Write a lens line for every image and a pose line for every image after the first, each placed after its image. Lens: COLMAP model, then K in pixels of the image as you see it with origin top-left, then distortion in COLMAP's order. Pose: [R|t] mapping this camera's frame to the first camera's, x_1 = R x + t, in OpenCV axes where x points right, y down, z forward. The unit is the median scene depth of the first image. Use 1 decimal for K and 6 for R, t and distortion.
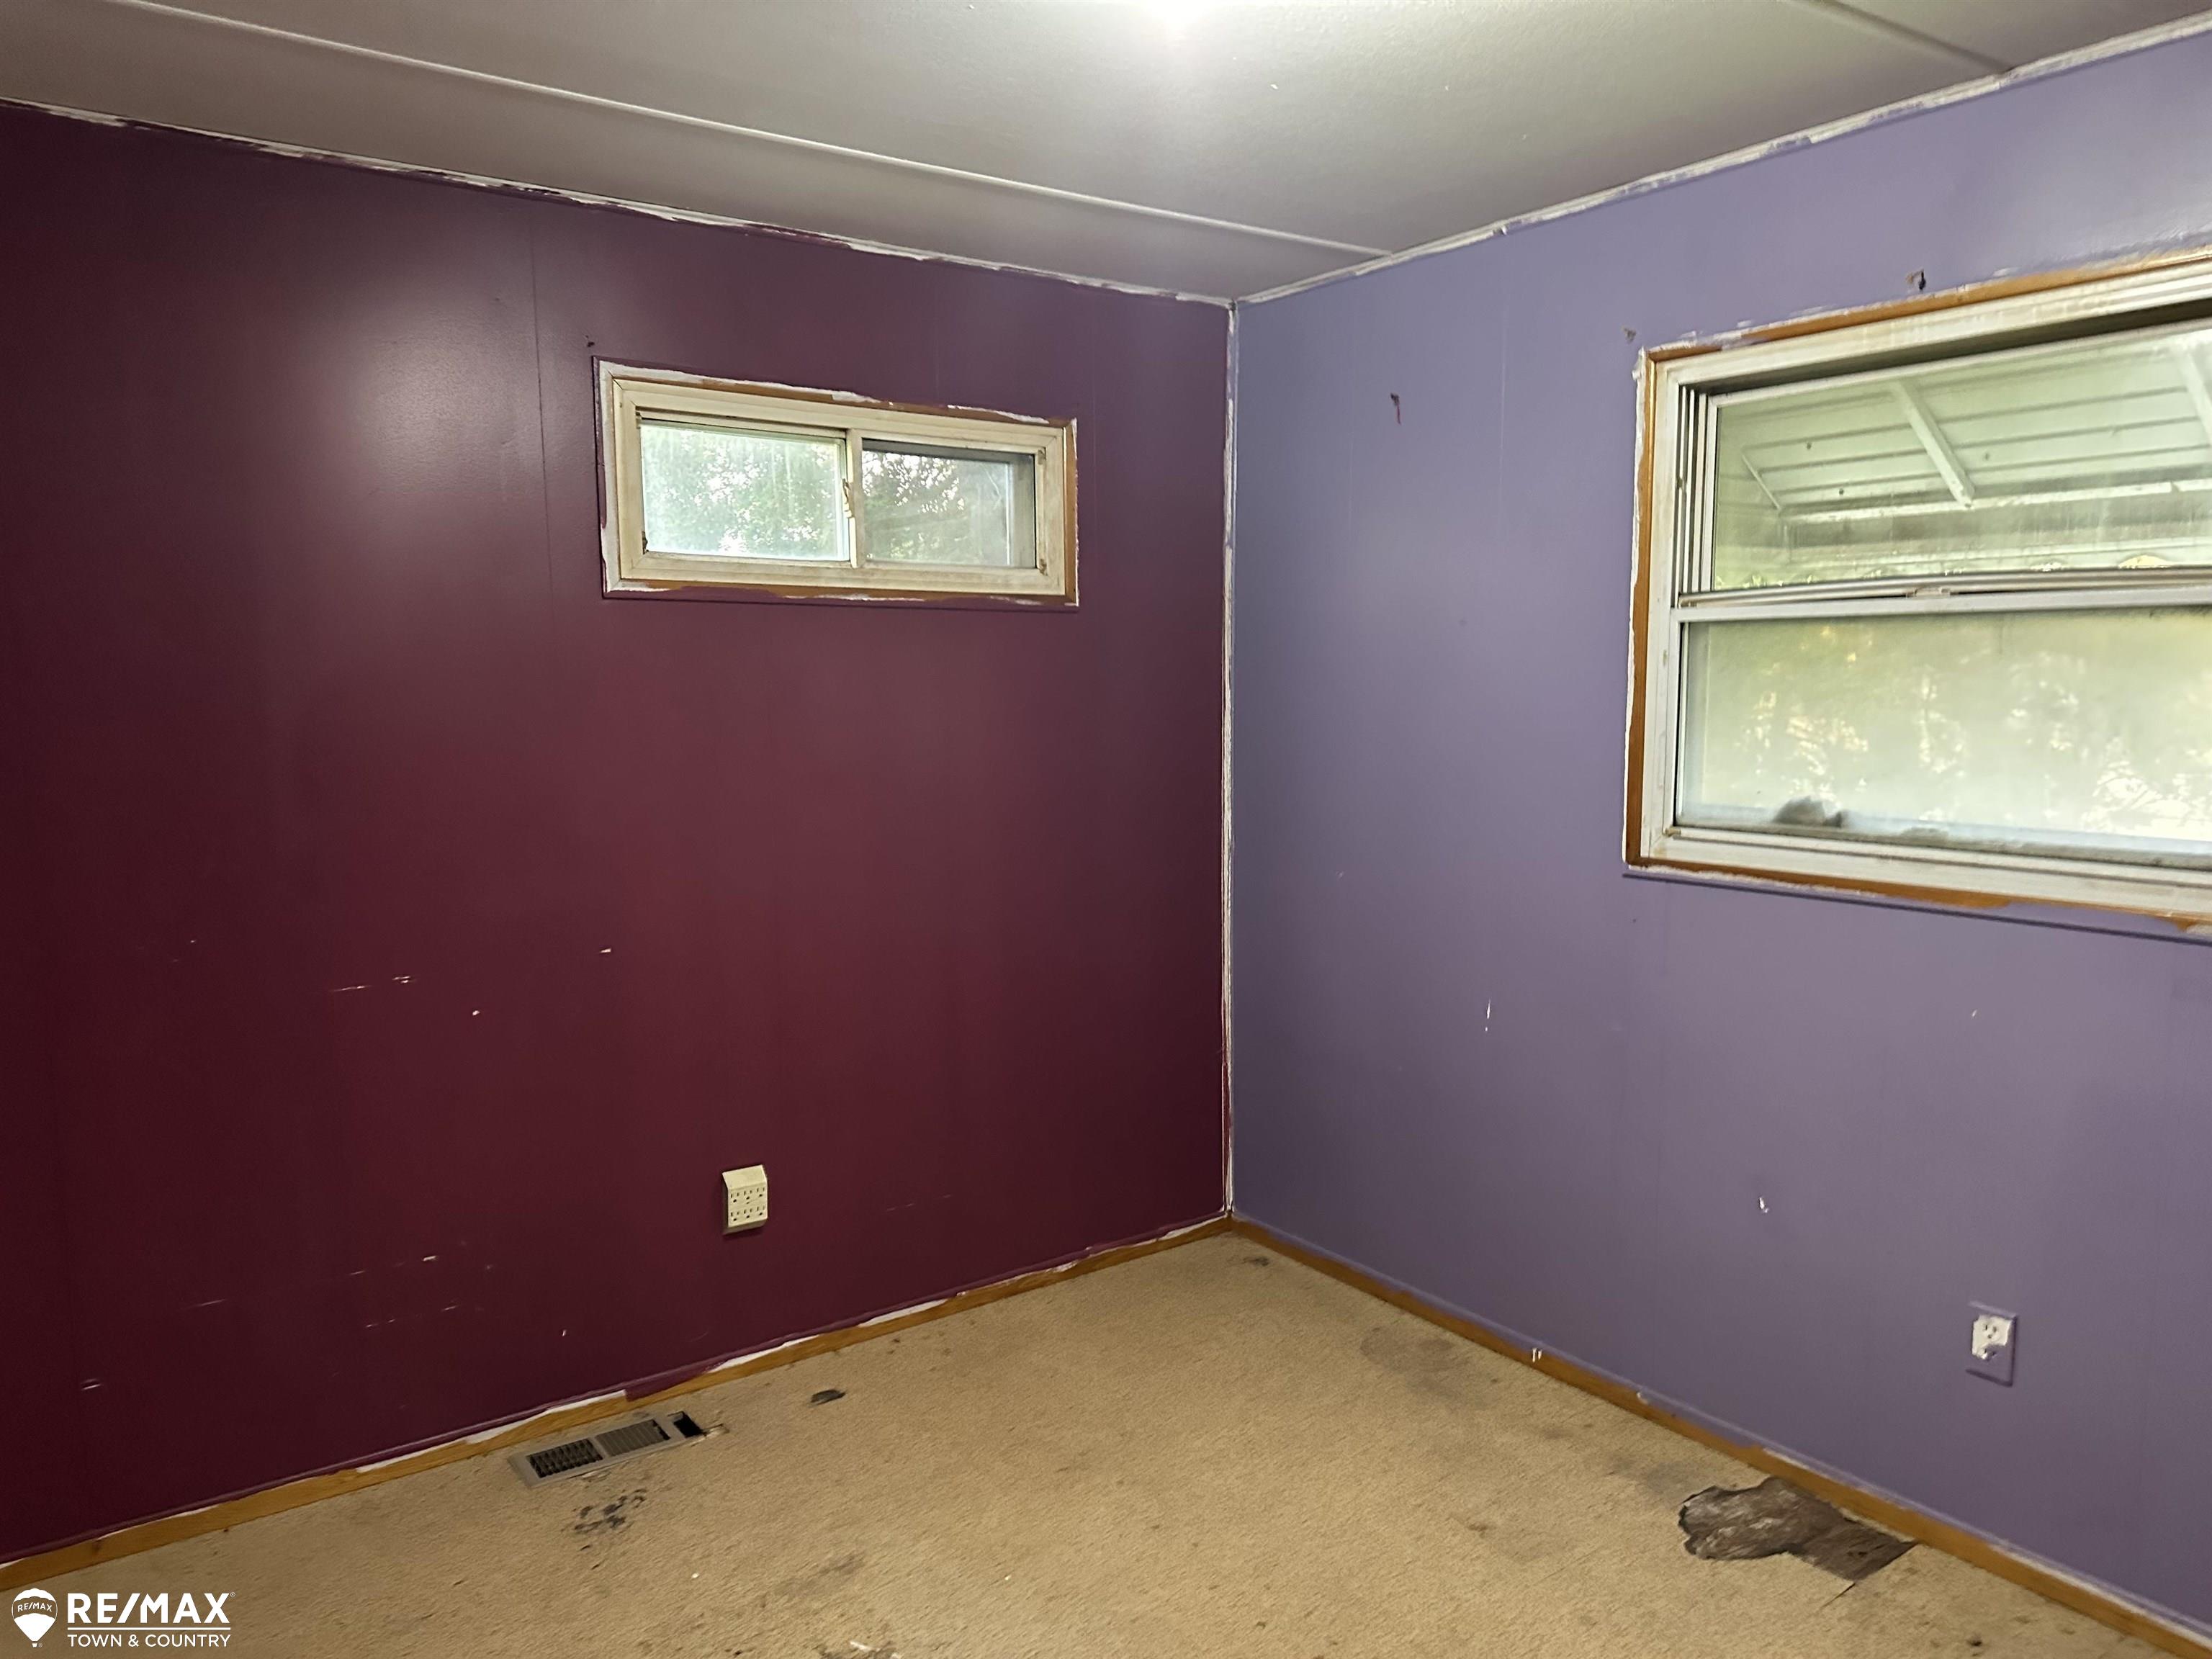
lens RADIAL K [[1550.3, 0, 1106.0], [0, 1550.3, 829.5], [0, 0, 1]] dist [0.095478, -0.107927]
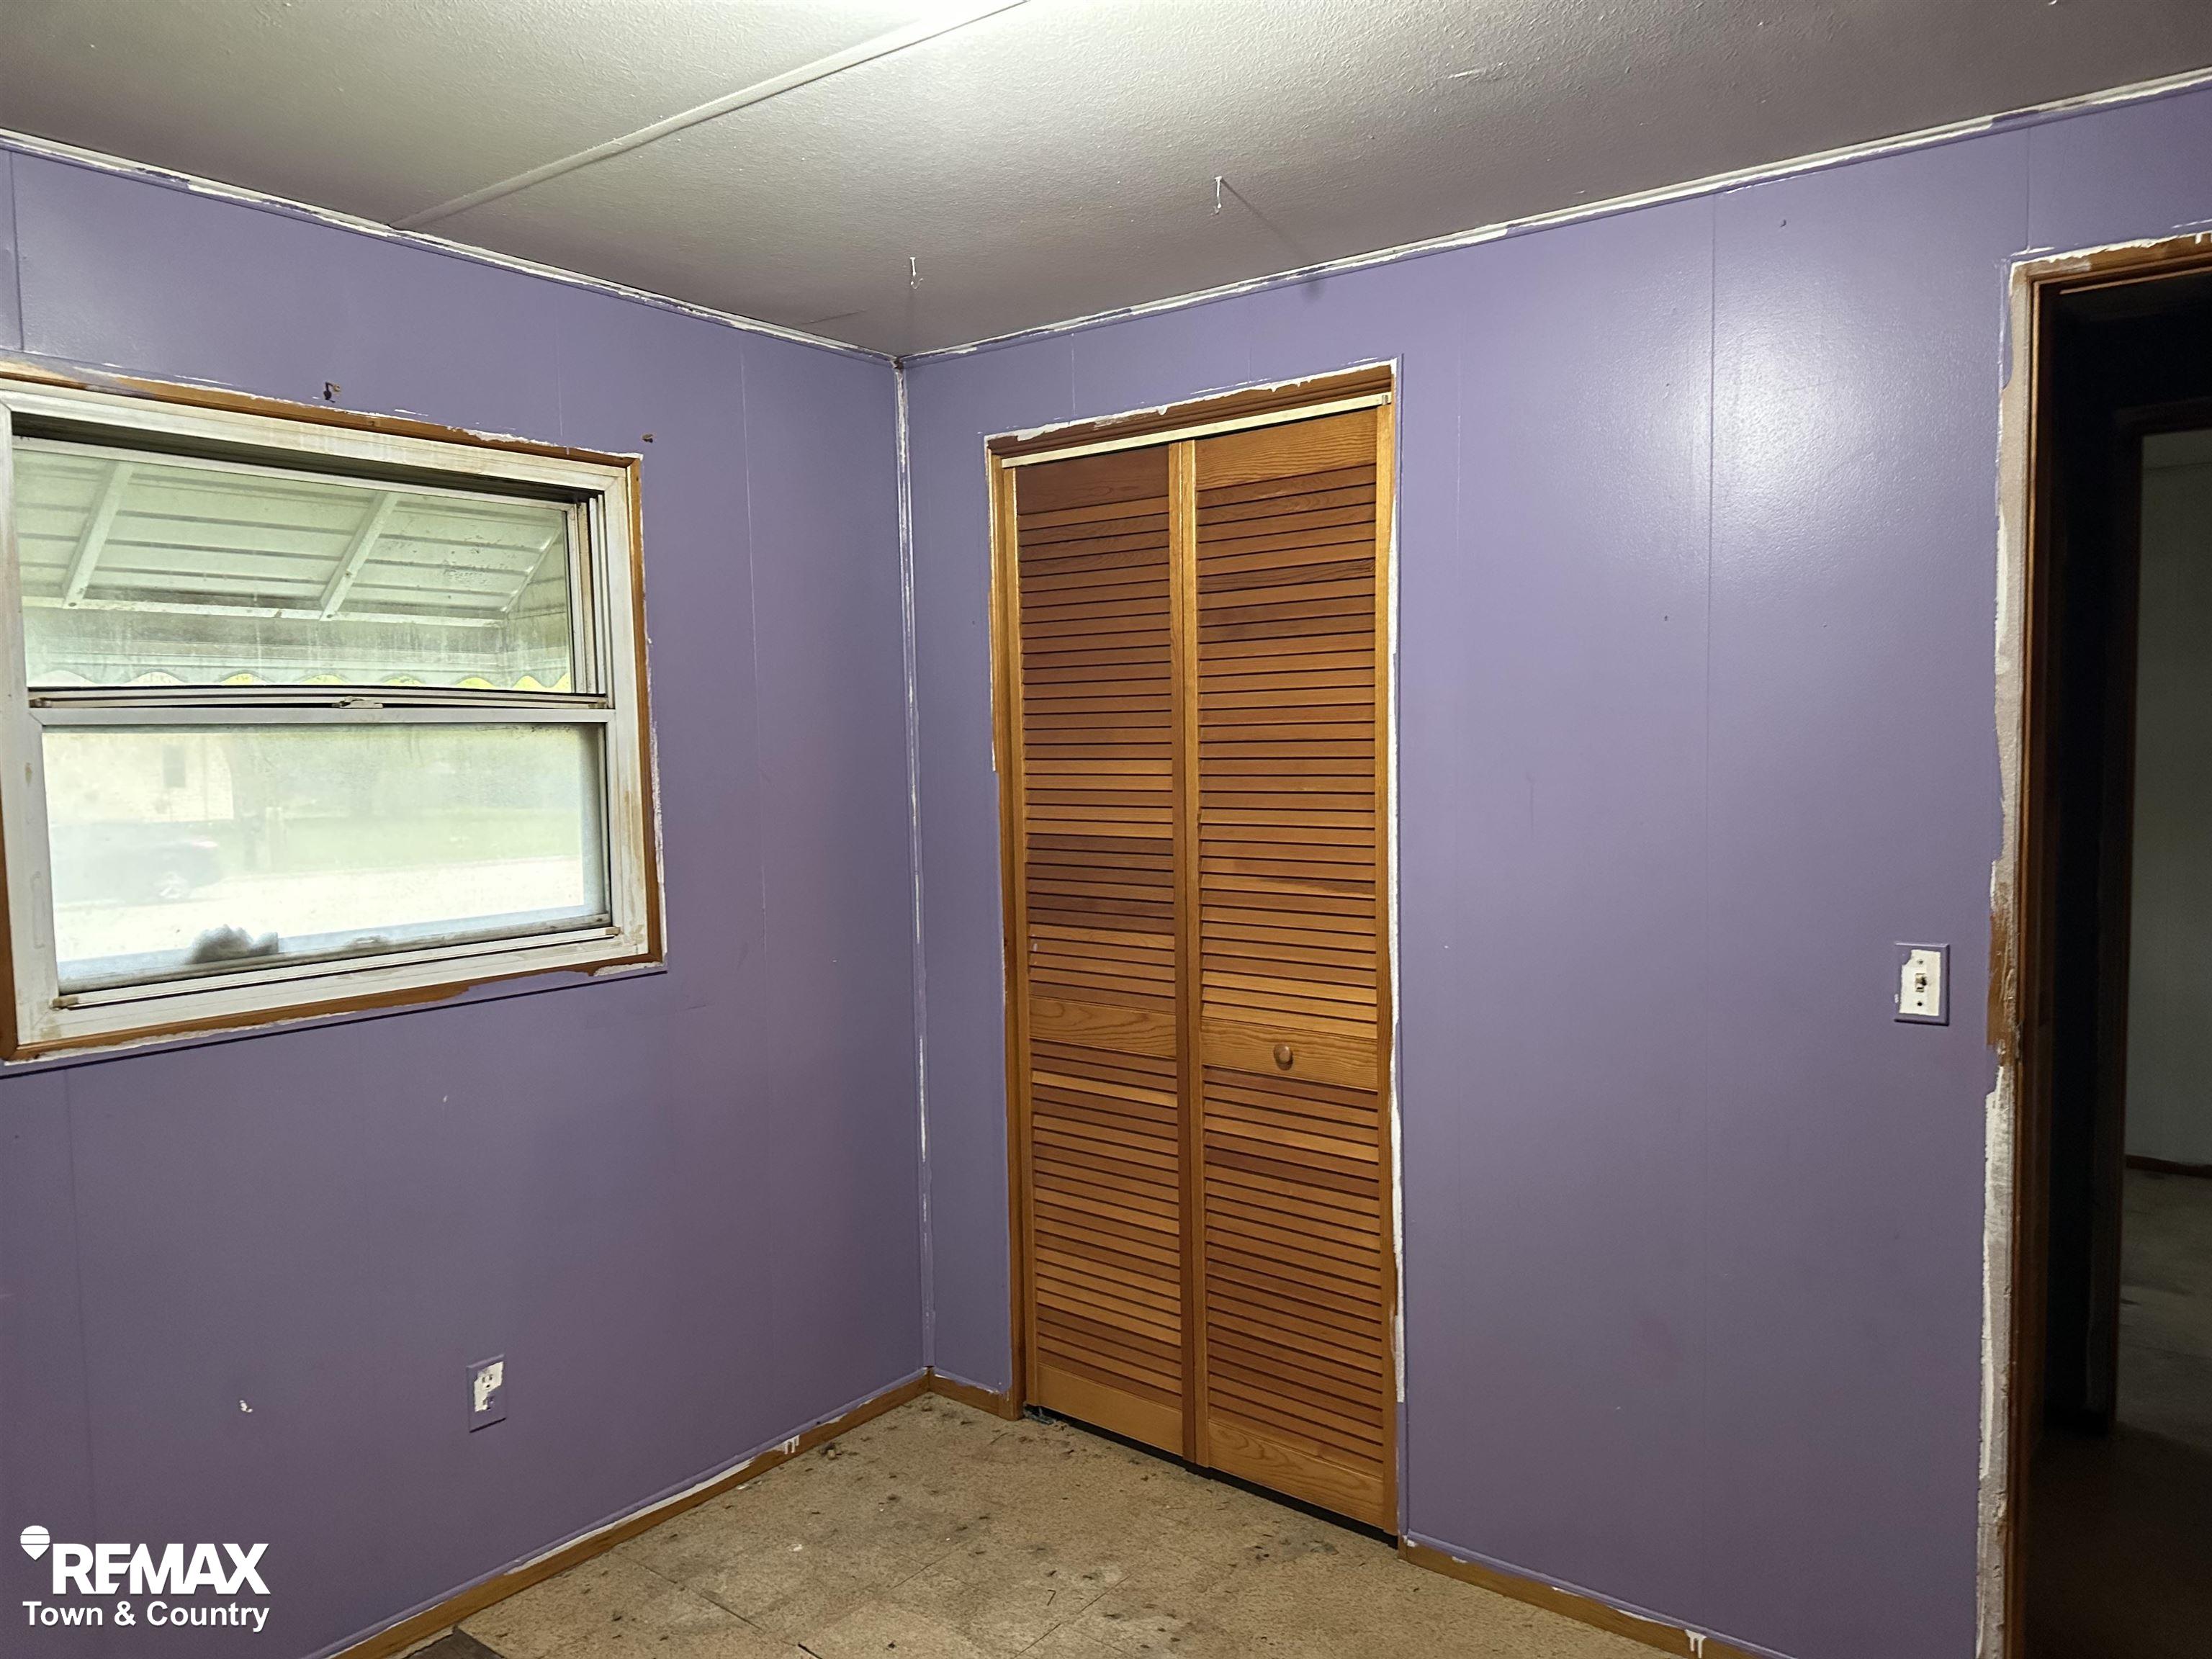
lens RADIAL K [[1499.8, 0, 1106.0], [0, 1499.8, 829.5], [0, 0, 1]] dist [0.000979, 0.000631]
pose [[-0.256571, -0.048501, 0.965308, -0.508362], [0.119593, 0.989472, 0.081503, -0.088511], [-0.959098, 0.136356, -0.248070, 0.765269]]
